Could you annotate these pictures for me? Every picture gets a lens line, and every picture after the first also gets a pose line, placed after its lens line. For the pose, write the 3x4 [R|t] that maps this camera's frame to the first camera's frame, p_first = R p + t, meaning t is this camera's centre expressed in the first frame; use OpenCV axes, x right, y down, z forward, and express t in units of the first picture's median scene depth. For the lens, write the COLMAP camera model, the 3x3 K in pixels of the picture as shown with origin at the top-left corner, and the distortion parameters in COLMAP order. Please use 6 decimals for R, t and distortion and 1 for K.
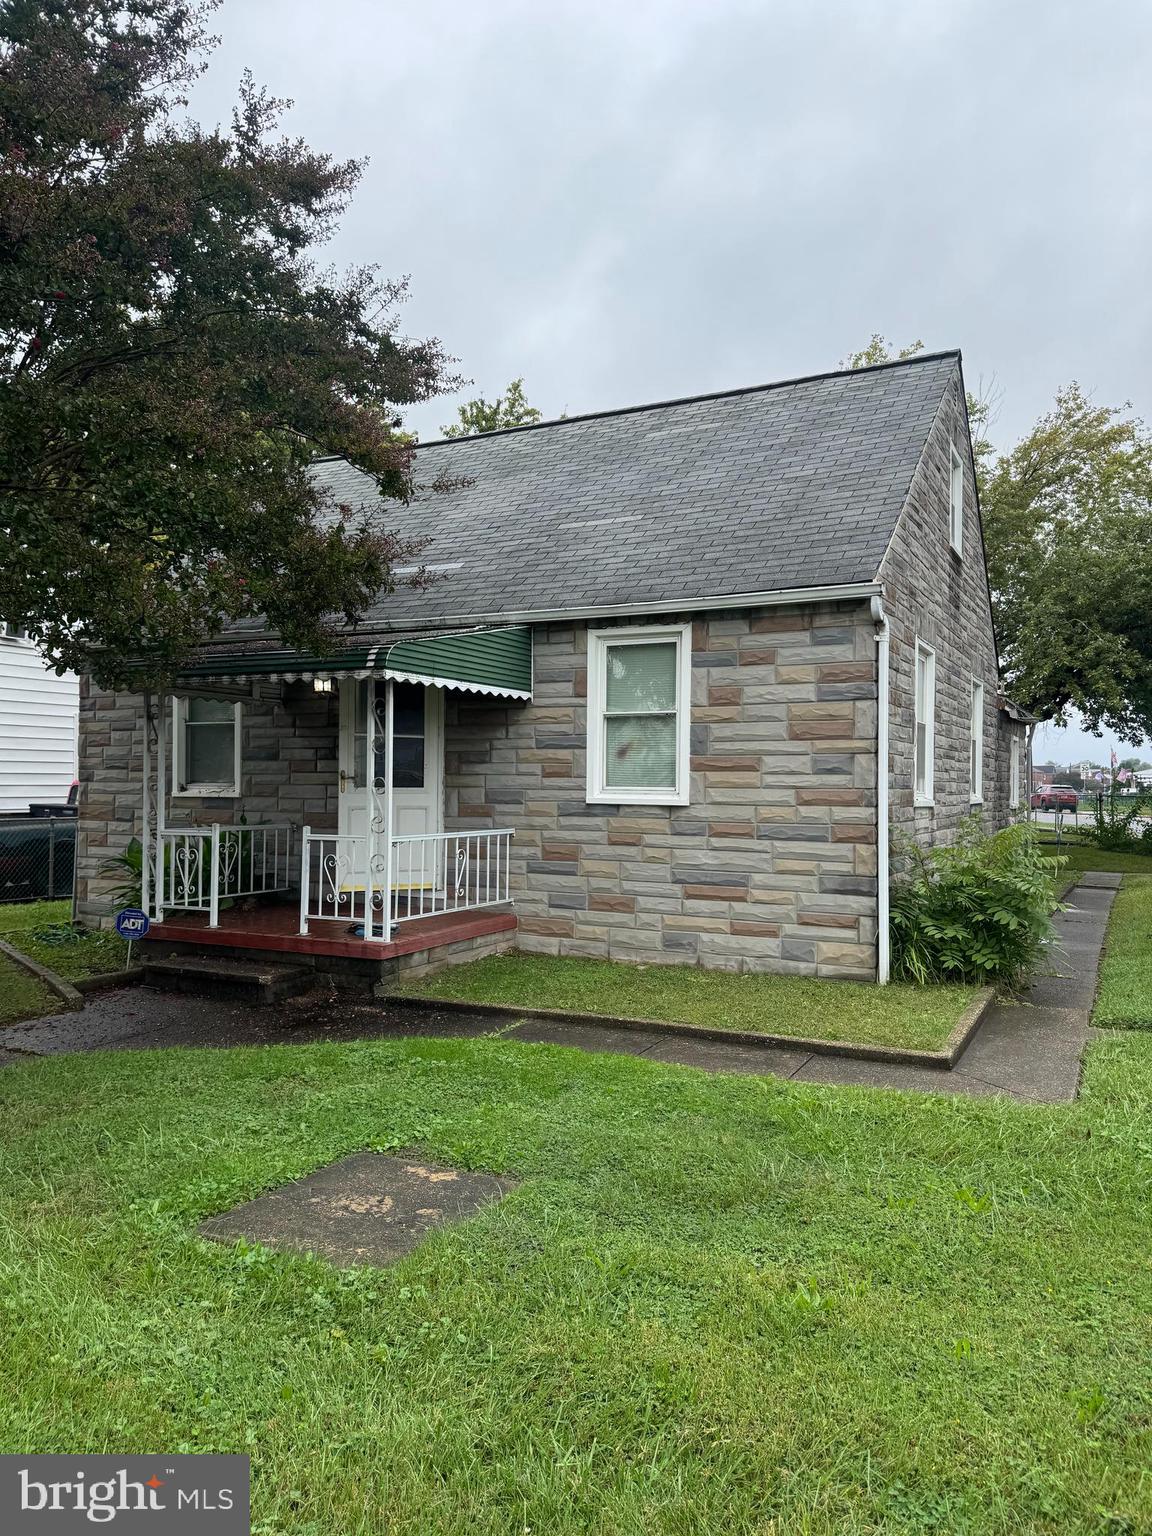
lens RADIAL K [[1064.6, 0, 576.0], [0, 1064.6, 768.0], [0, 0, 1]] dist [0.156757, -0.217796]
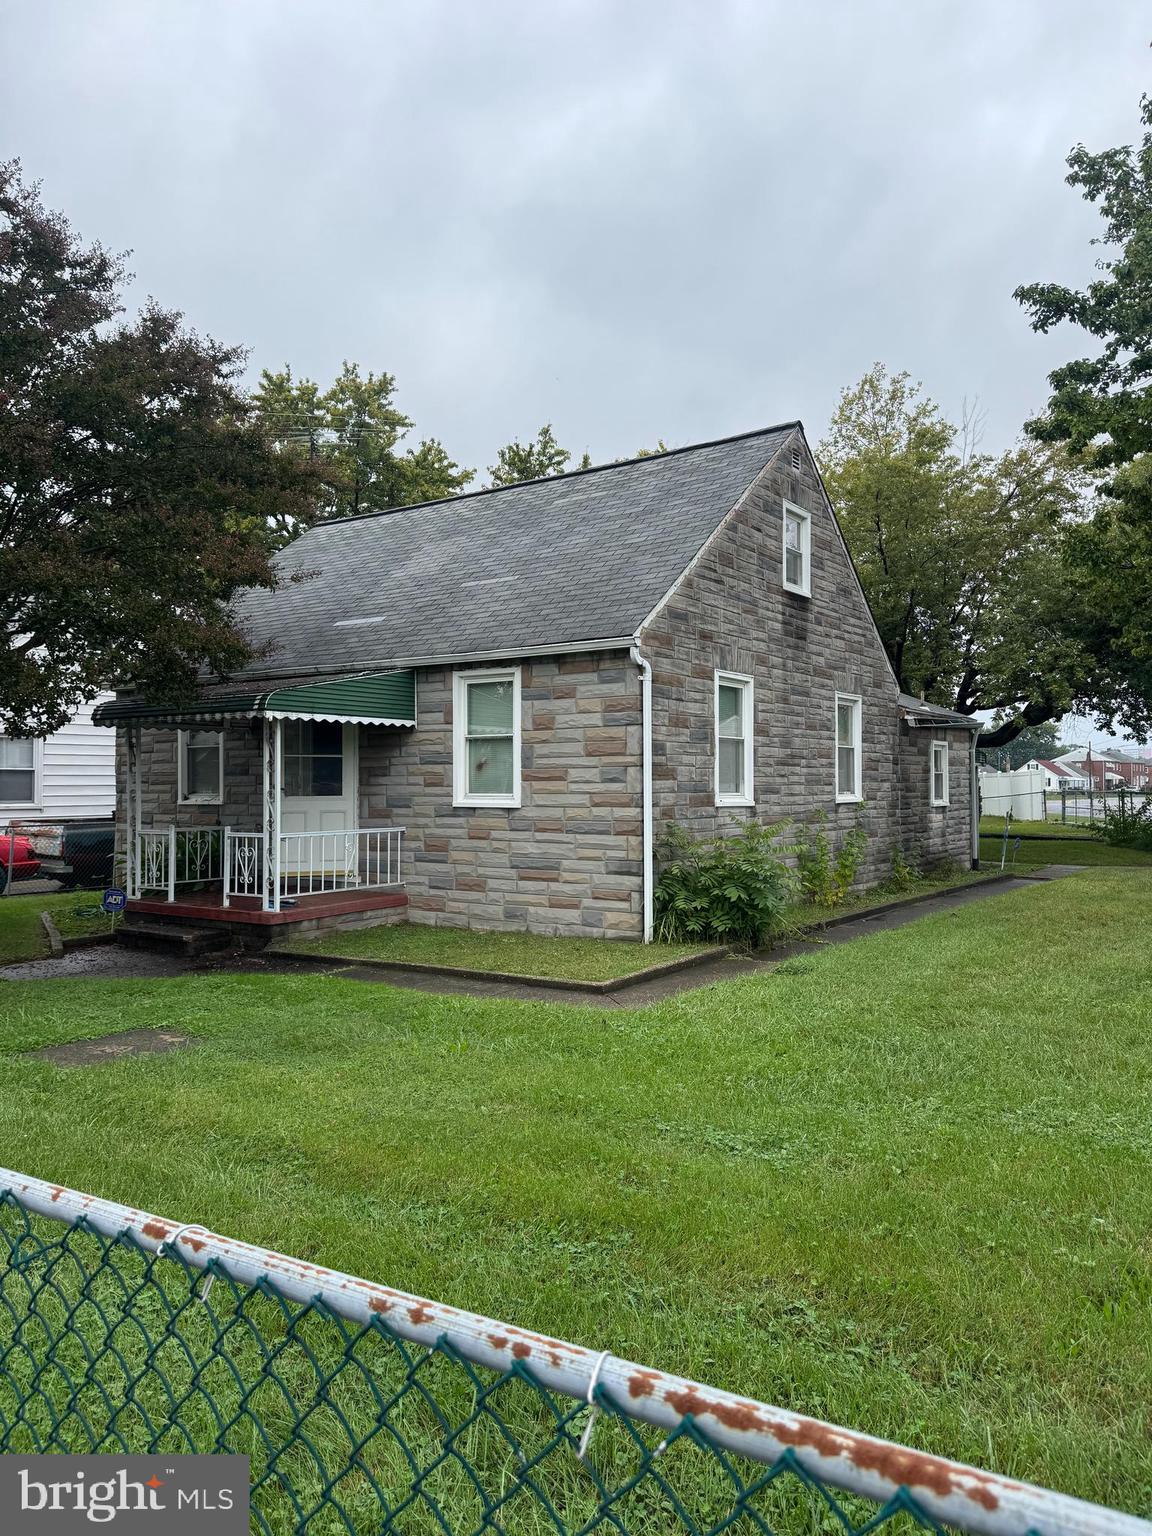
lens RADIAL K [[1064.0, 0, 579.1], [0, 1064.0, 760.8], [0, 0, 1]] dist [0.152007, -0.214765]
pose [[0.991261, -0.015381, -0.131013, 0.339735], [0.014386, 0.999860, -0.008538, -0.009327], [0.131126, 0.006578, 0.991344, -0.261461]]
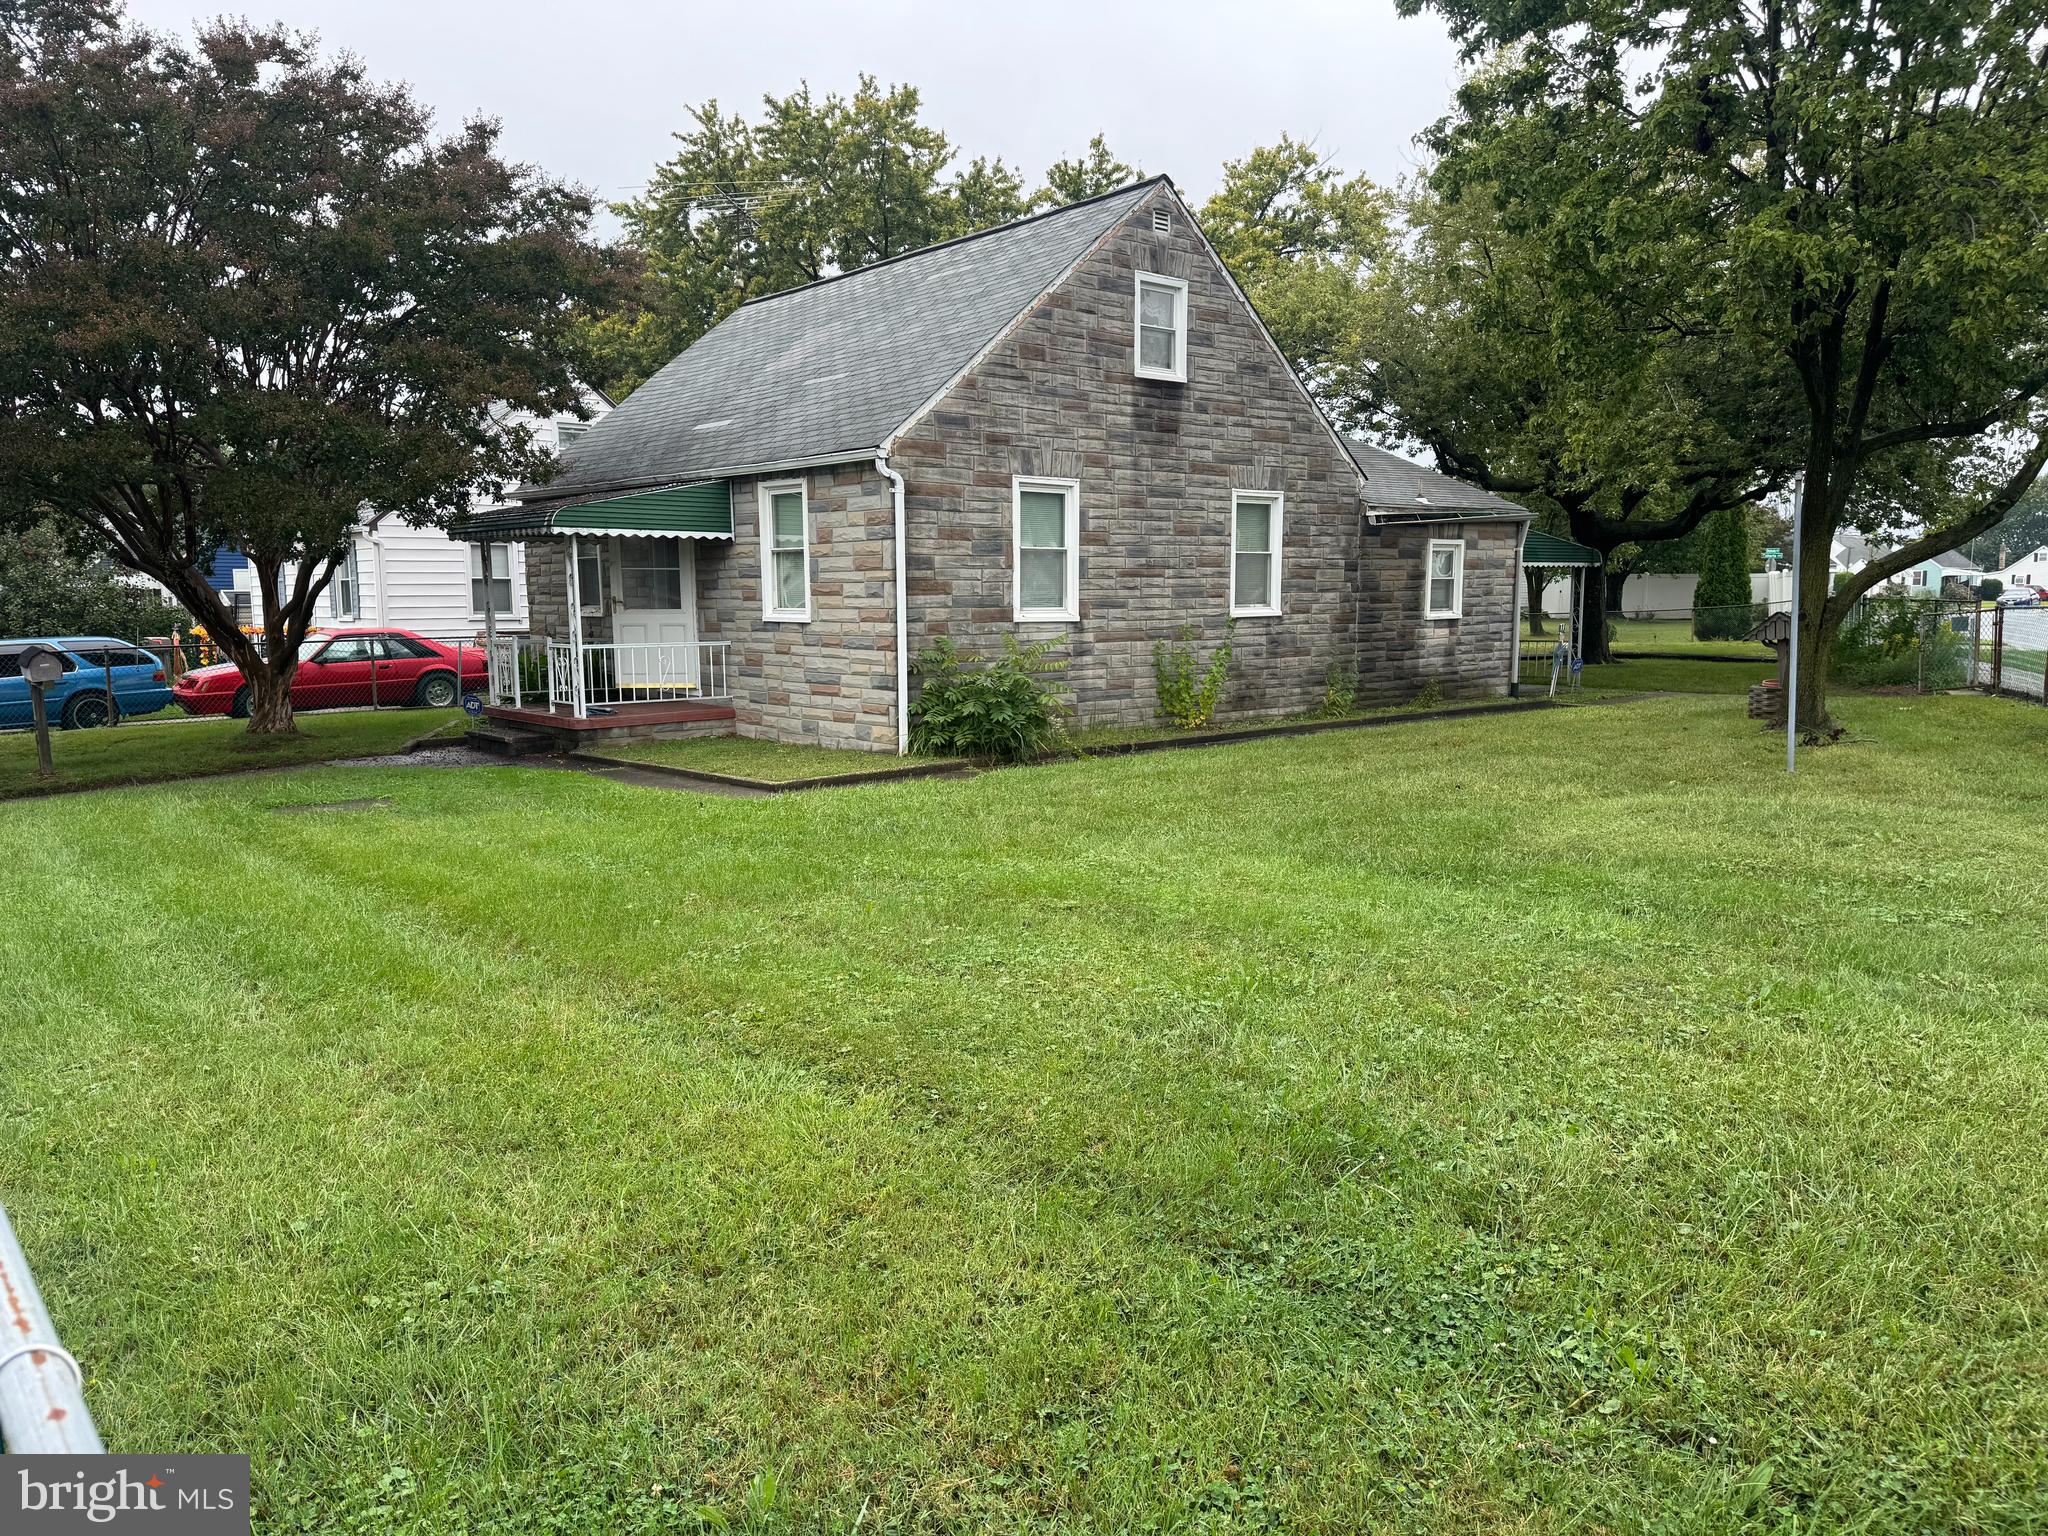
lens RADIAL K [[1419.5, 0, 1024.0], [0, 1419.5, 768.0], [0, 0, 1]] dist [0.156757, -0.217796]
pose [[0.929770, 0.029299, -0.366973, 0.967014], [0.021248, 0.990896, 0.132946, -0.014080], [0.367527, -0.131406, 0.920682, -0.505606]]
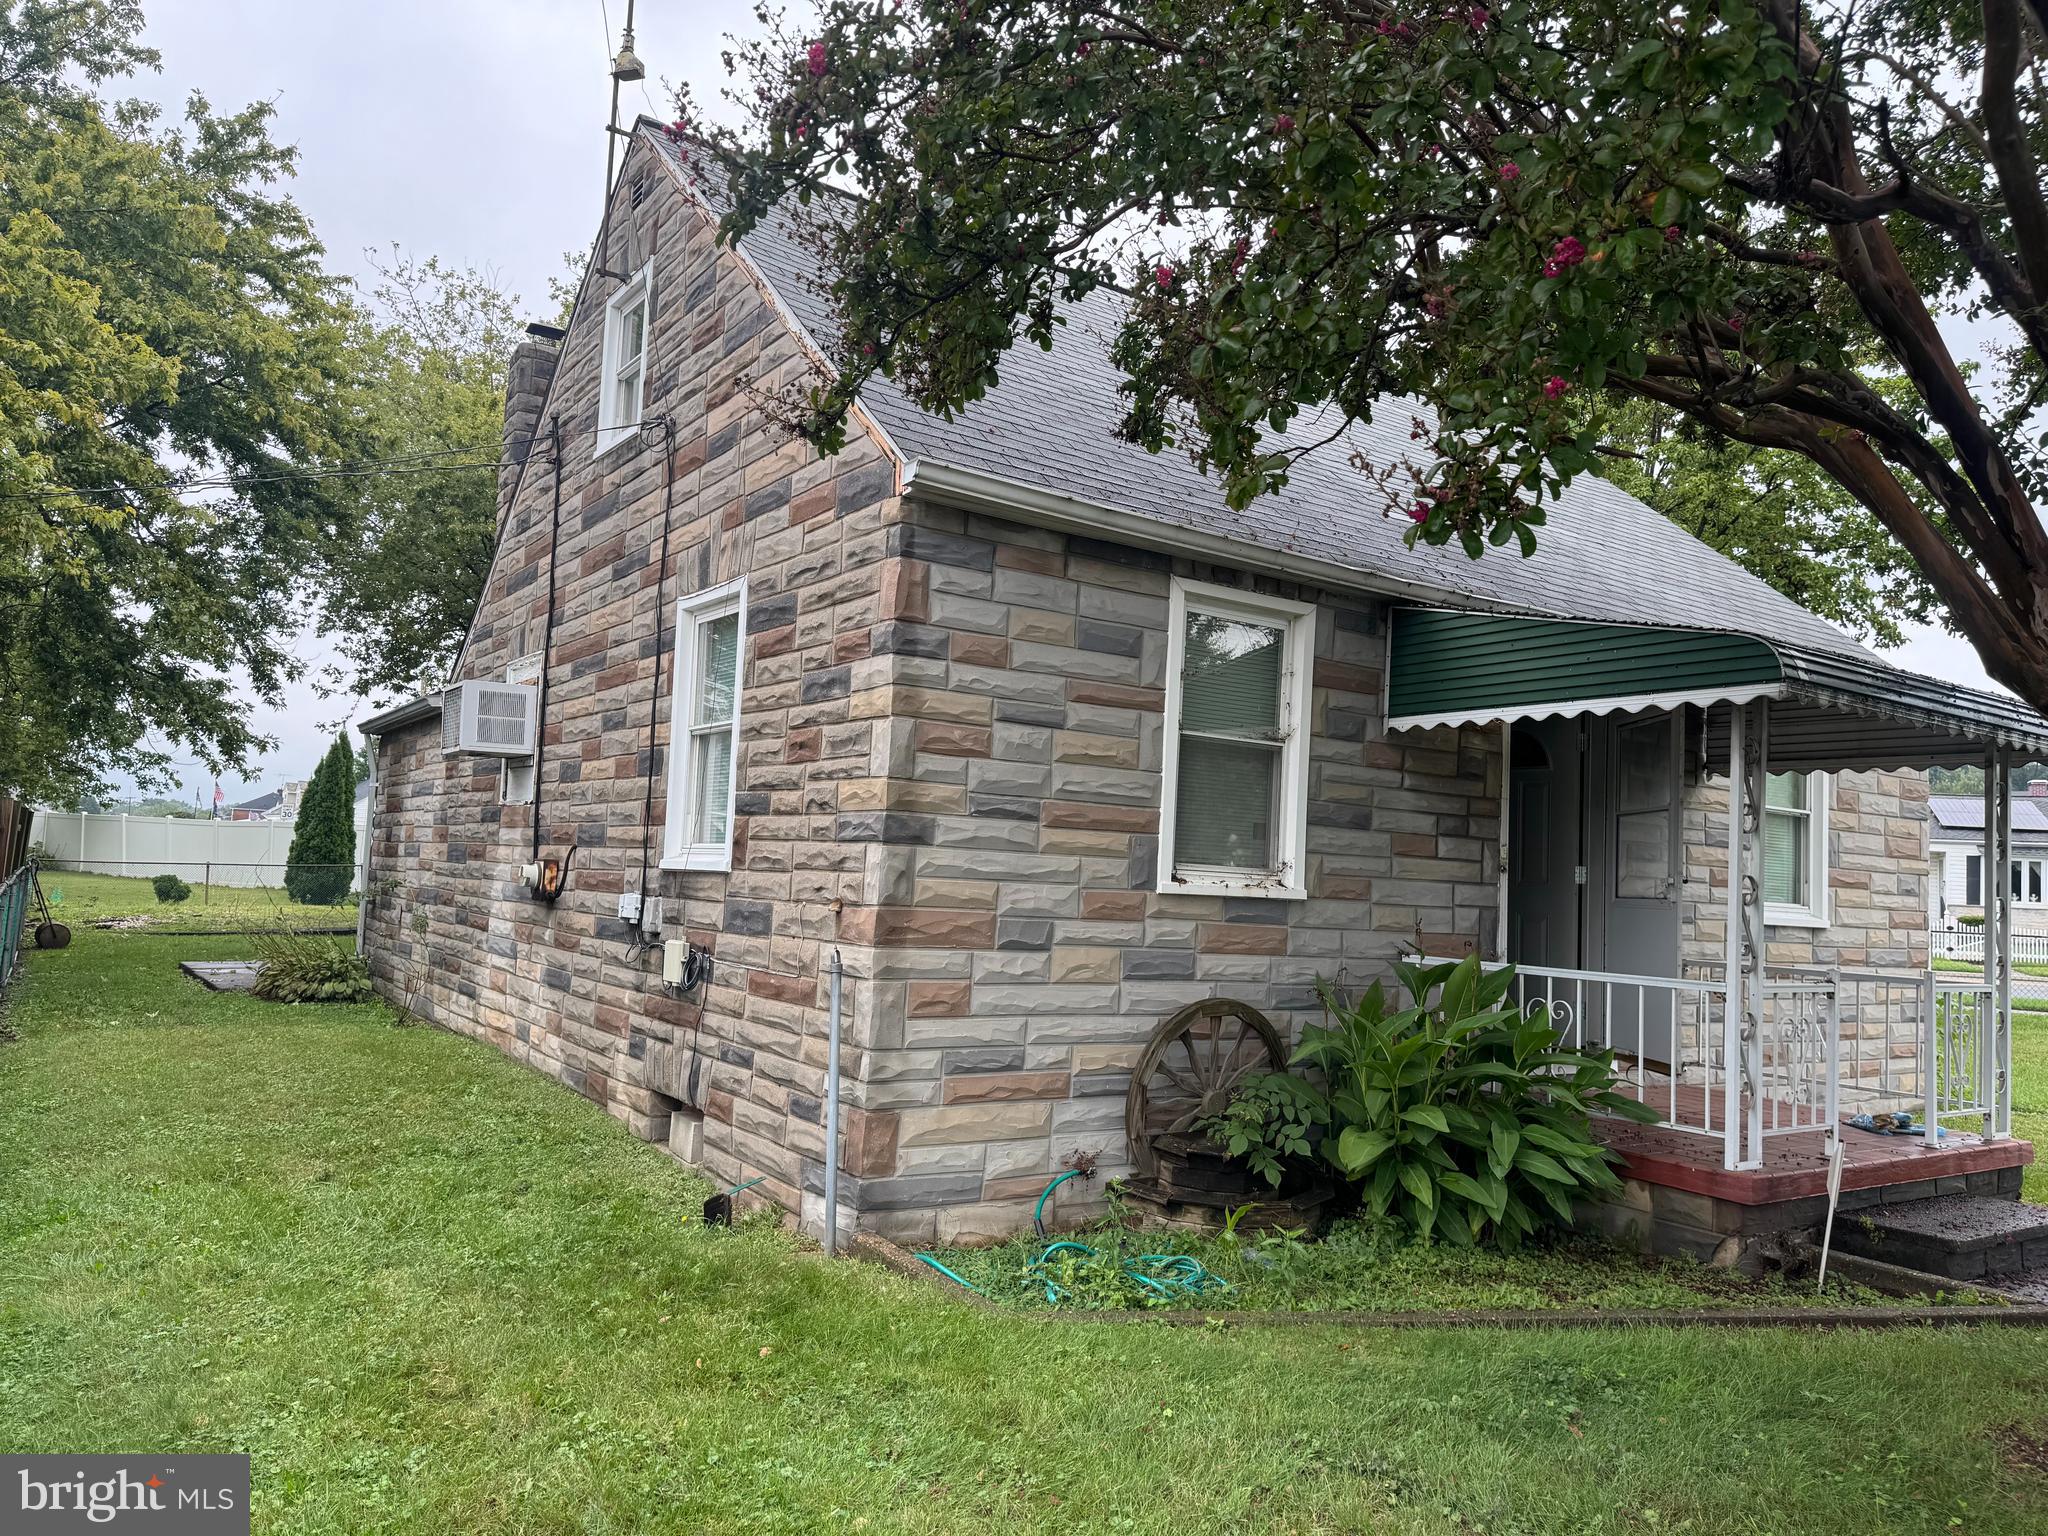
lens RADIAL K [[1419.5, 0, 1024.0], [0, 1419.5, 768.0], [0, 0, 1]] dist [0.156757, -0.217796]
pose [[0.472439, 0.085761, 0.877181, -1.172580], [-0.058242, 0.996117, -0.066020, 0.022068], [-0.879437, -0.019898, 0.475599, 0.995899]]
